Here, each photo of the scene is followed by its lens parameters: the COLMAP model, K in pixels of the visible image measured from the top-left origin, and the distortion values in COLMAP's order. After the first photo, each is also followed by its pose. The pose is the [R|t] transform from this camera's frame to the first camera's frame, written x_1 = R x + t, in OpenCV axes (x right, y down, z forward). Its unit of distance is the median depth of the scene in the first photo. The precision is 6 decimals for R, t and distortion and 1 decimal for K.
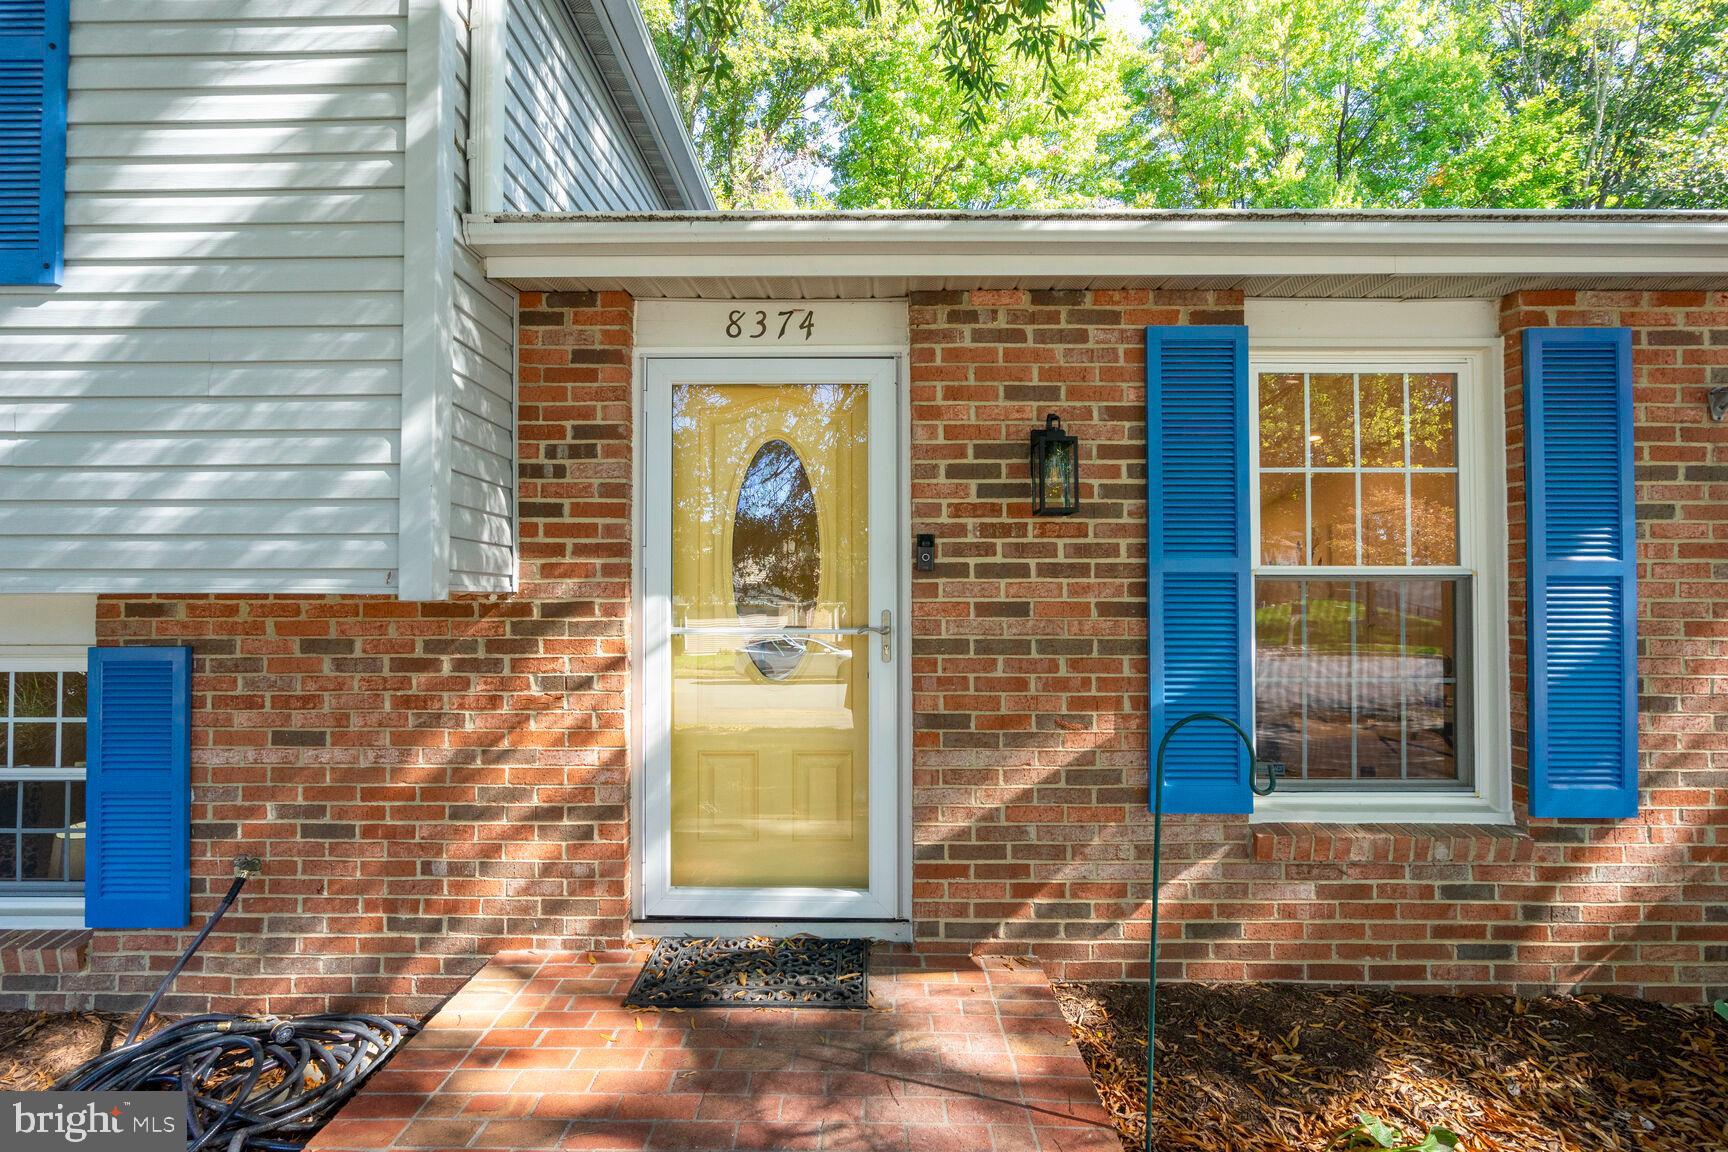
lens RADIAL K [[787.6, 0, 864.0], [0, 787.6, 576.0], [0, 0, 1]] dist [-0.004642, -0.000387]
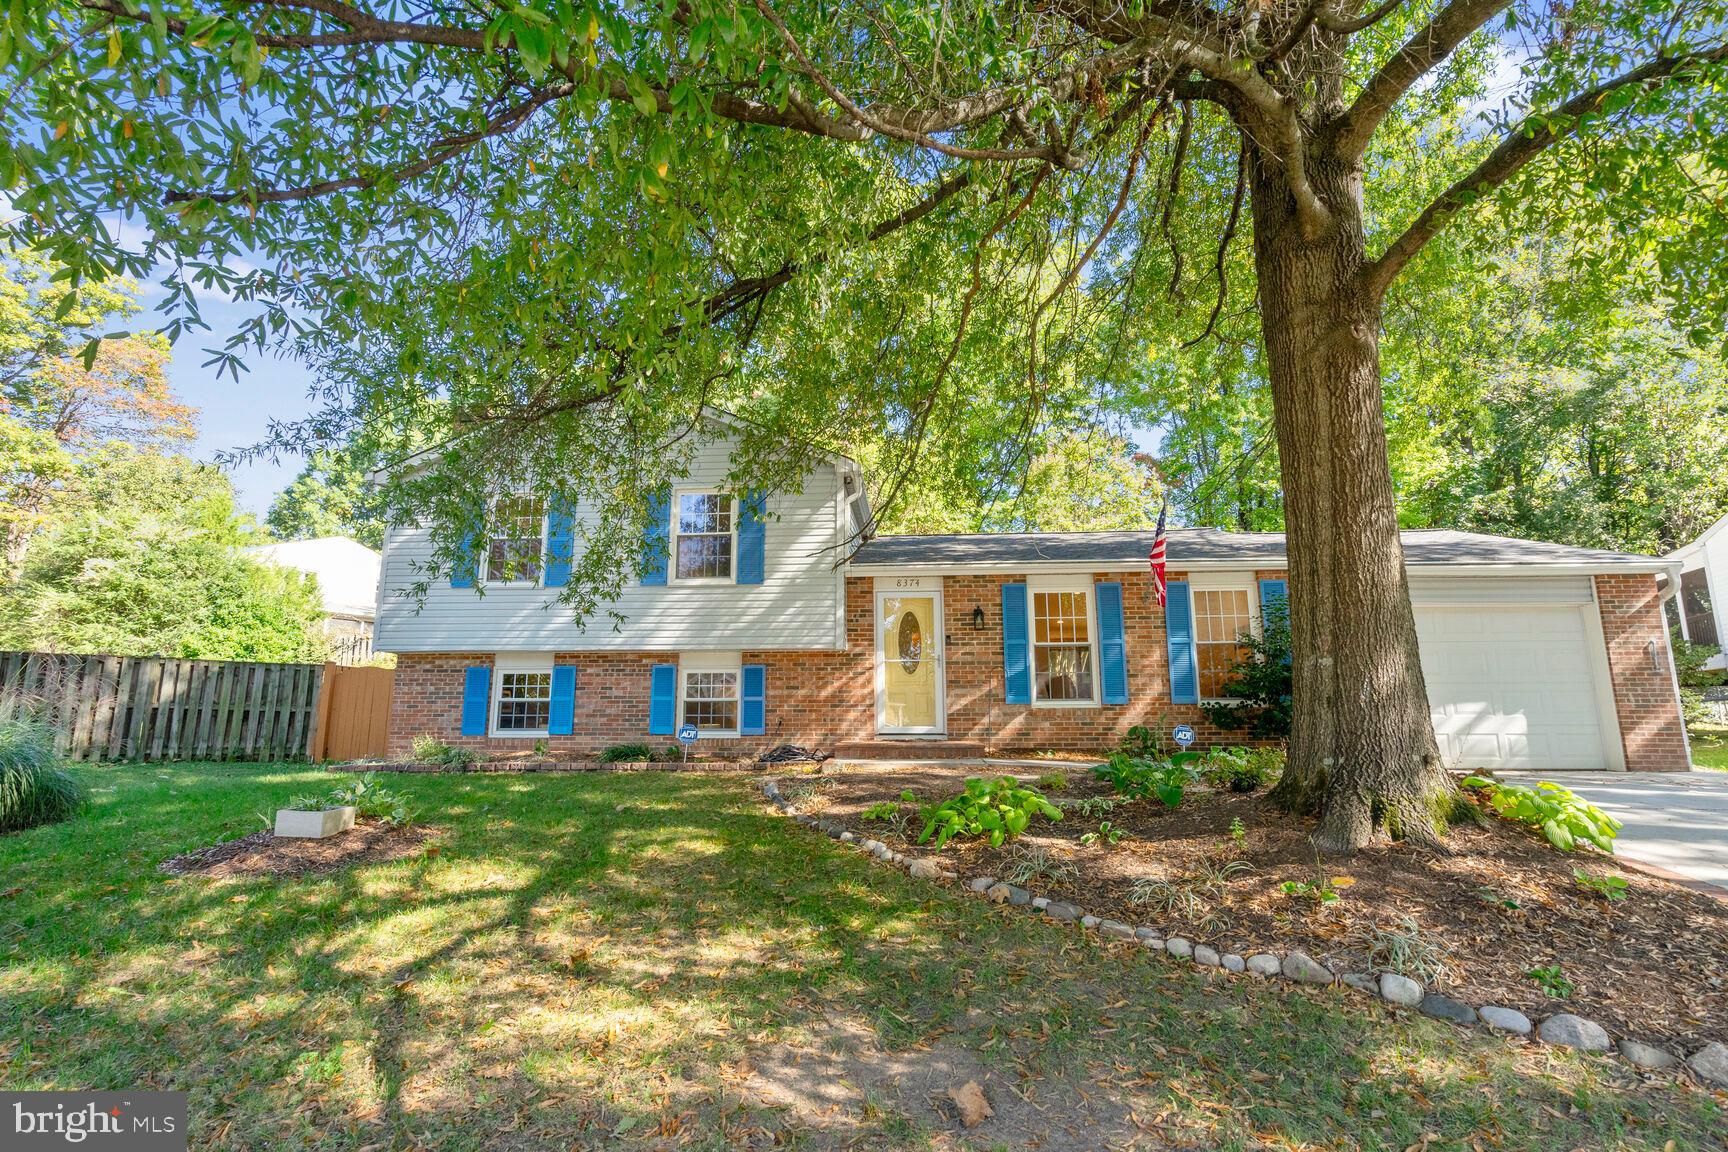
lens RADIAL K [[787.6, 0, 864.0], [0, 787.6, 576.0], [0, 0, 1]] dist [-0.004642, -0.000387]
pose [[0.998186, -0.014552, -0.058417, -0.113818], [0.004892, 0.986745, -0.162203, 0.300910], [0.060003, 0.161623, 0.985027, -3.061670]]
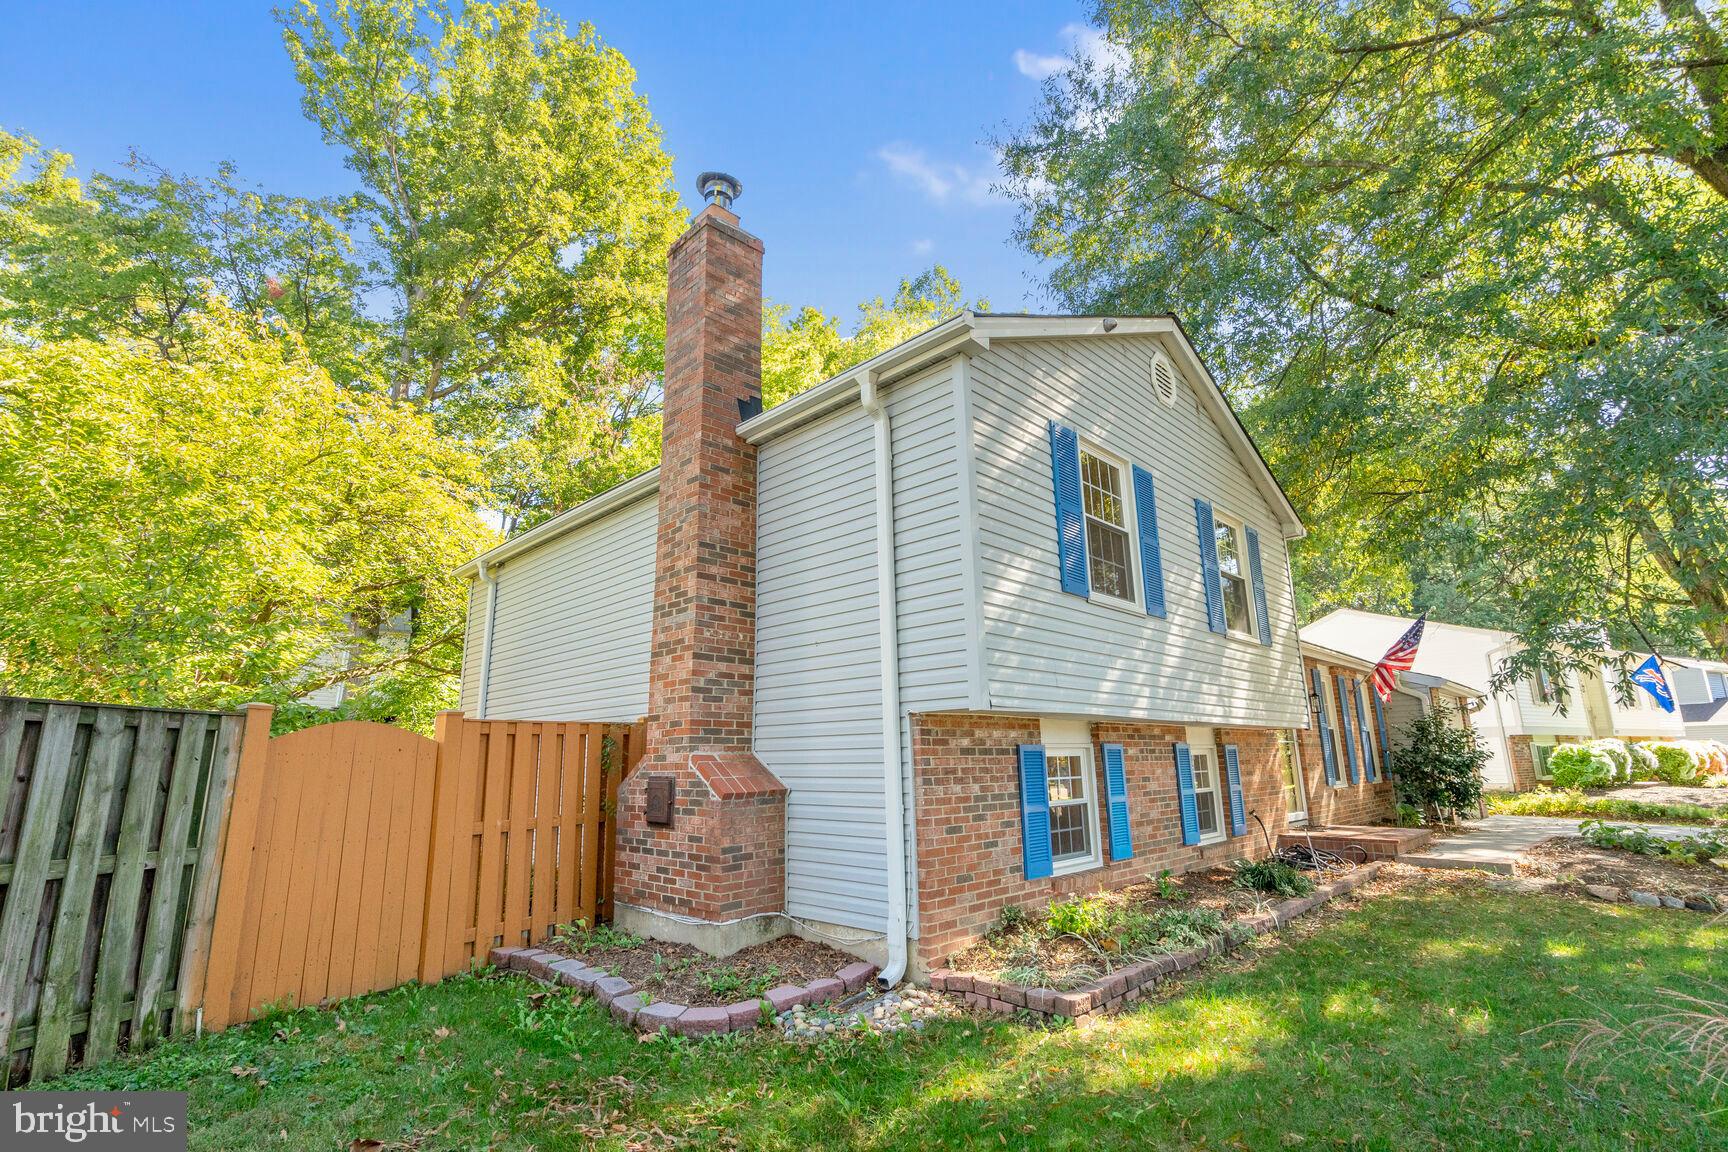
lens RADIAL K [[787.6, 0, 864.0], [0, 787.6, 576.0], [0, 0, 1]] dist [-0.004642, -0.000387]
pose [[0.695158, 0.153447, 0.702288, -4.345195], [0.008197, 0.975196, -0.221190, 0.115115], [-0.718810, 0.159519, 0.676658, -0.221381]]
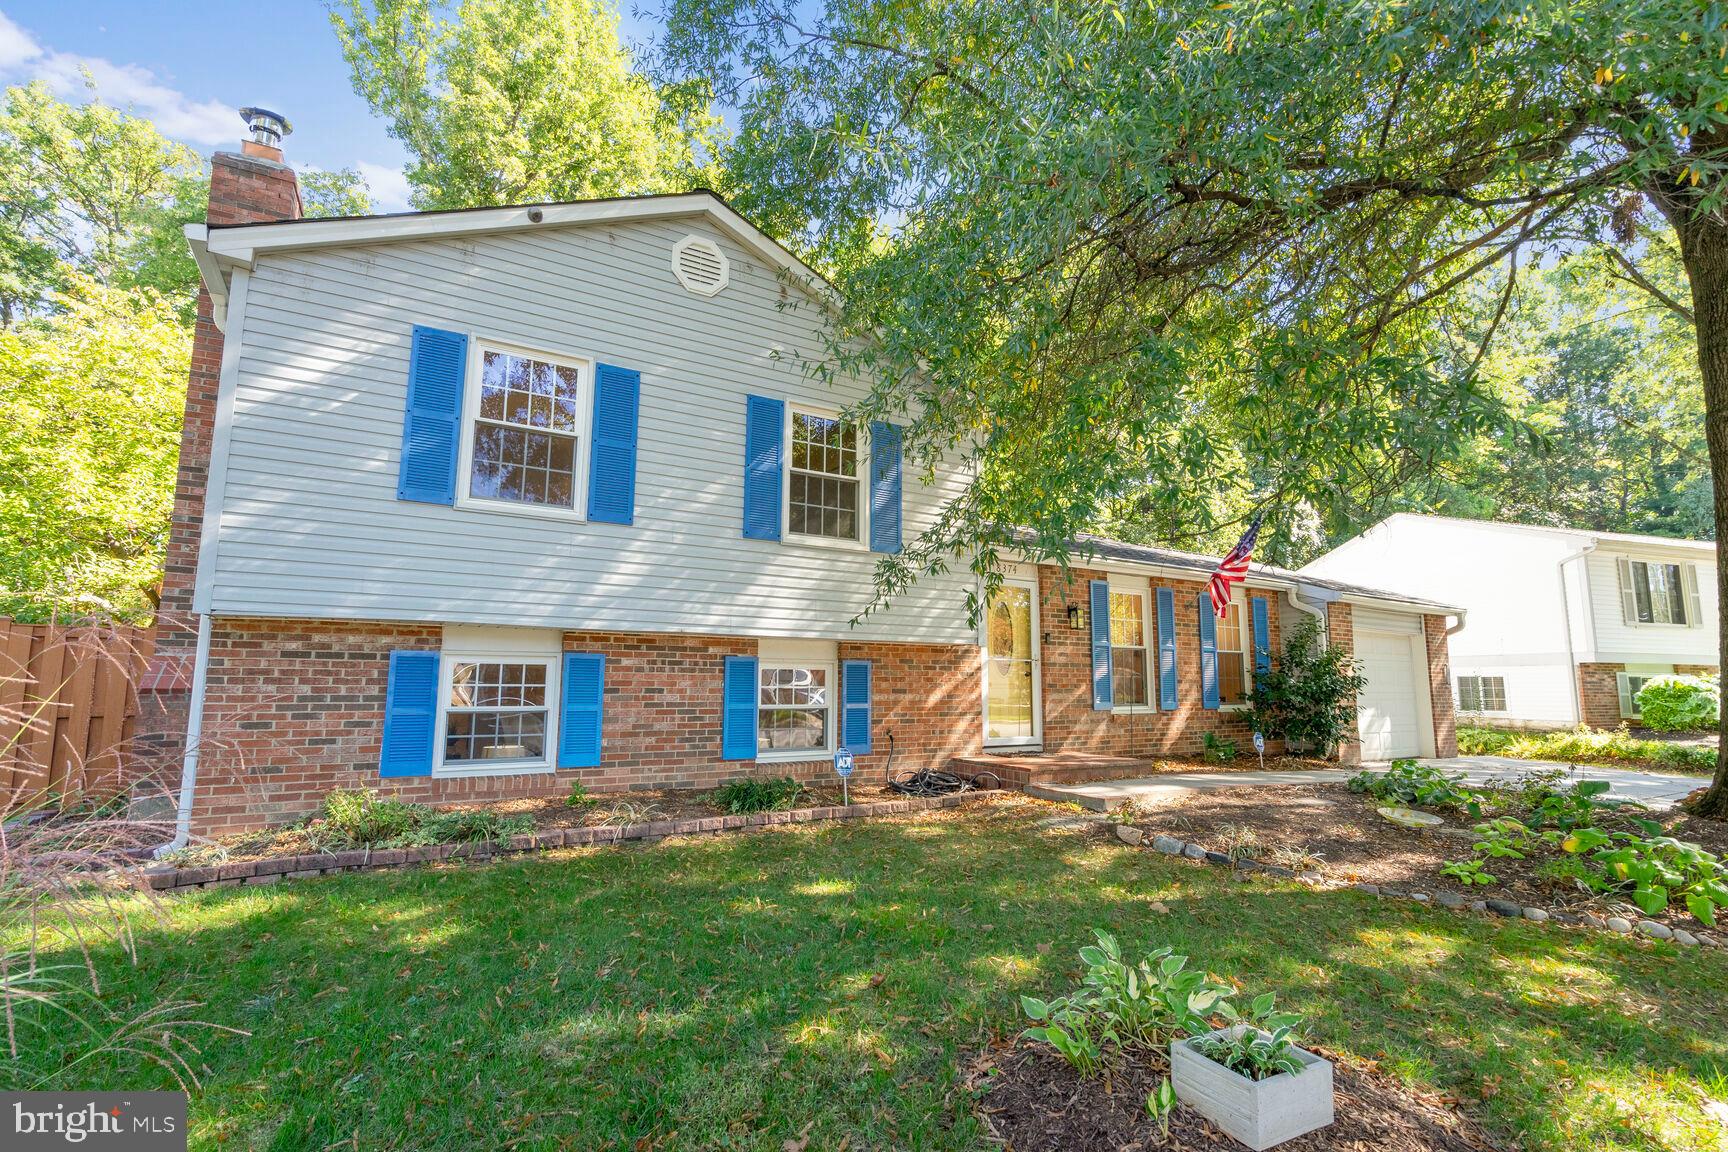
lens RADIAL K [[787.6, 0, 864.0], [0, 787.6, 576.0], [0, 0, 1]] dist [-0.004642, -0.000387]
pose [[0.849101, 0.075637, 0.522787, -2.508347], [-0.012704, 0.992333, -0.122936, 0.140262], [-0.528077, 0.097744, 0.843552, -1.599318]]
